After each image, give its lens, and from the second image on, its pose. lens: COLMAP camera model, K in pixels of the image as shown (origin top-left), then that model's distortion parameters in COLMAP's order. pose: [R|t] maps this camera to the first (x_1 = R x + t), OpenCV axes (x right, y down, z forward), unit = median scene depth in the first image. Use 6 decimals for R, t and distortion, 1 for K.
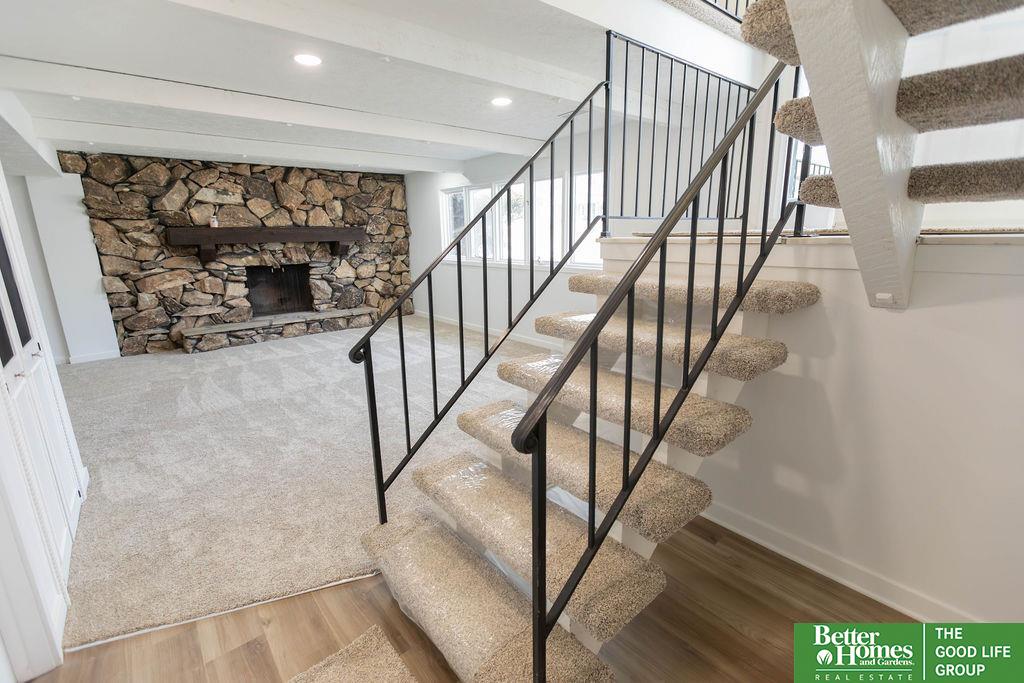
lens RADIAL K [[452.9, 0, 515.0], [0, 452.9, 338.8], [0, 0, 1]] dist [0.000971, -0.000131]
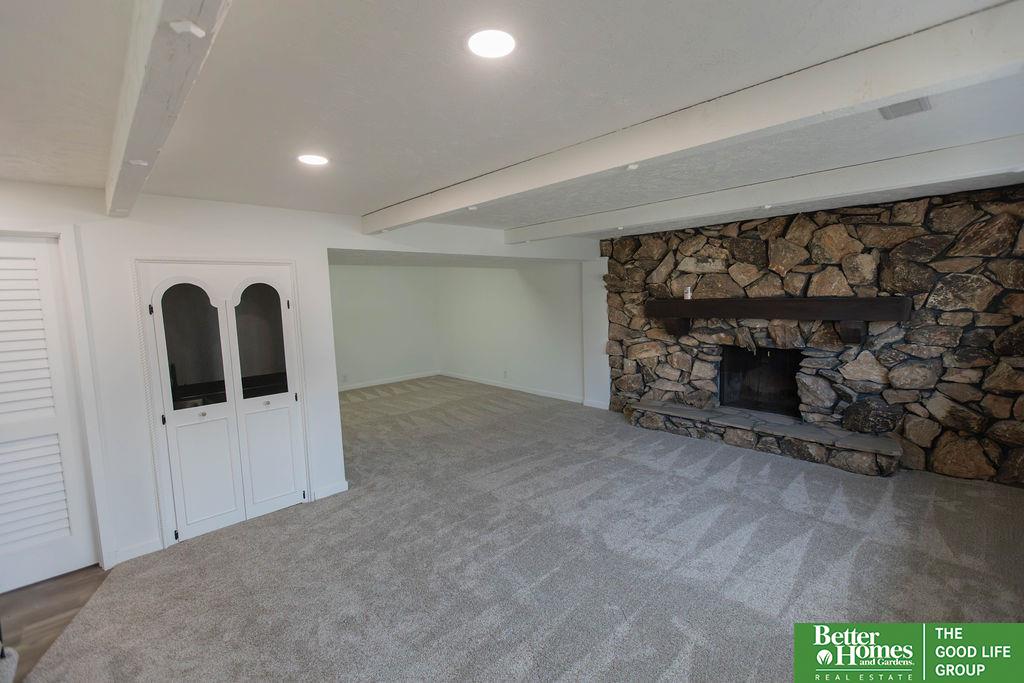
lens RADIAL K [[452.9, 0, 515.2], [0, 452.9, 339.6], [0, 0, 1]] dist [0.000971, -0.000131]
pose [[0.053747, 0.115105, -0.991898, 0.213179], [-0.198447, 0.974752, 0.102362, -0.187881], [0.978637, 0.191338, 0.075232, 0.597919]]
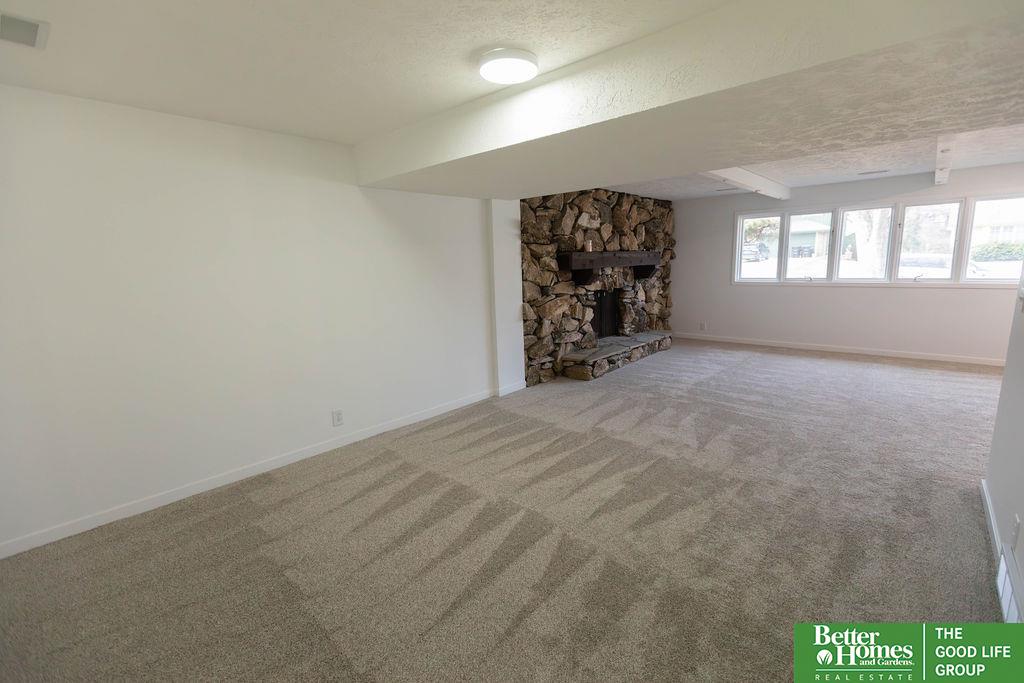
lens RADIAL K [[452.9, 0, 508.8], [0, 452.9, 340.8], [0, 0, 1]] dist [0.000971, -0.000131]
pose [[0.991769, -0.038975, 0.121968, -0.939209], [0.045966, 0.997426, -0.055039, -0.006773], [-0.119509, 0.060192, 0.991007, 0.056782]]
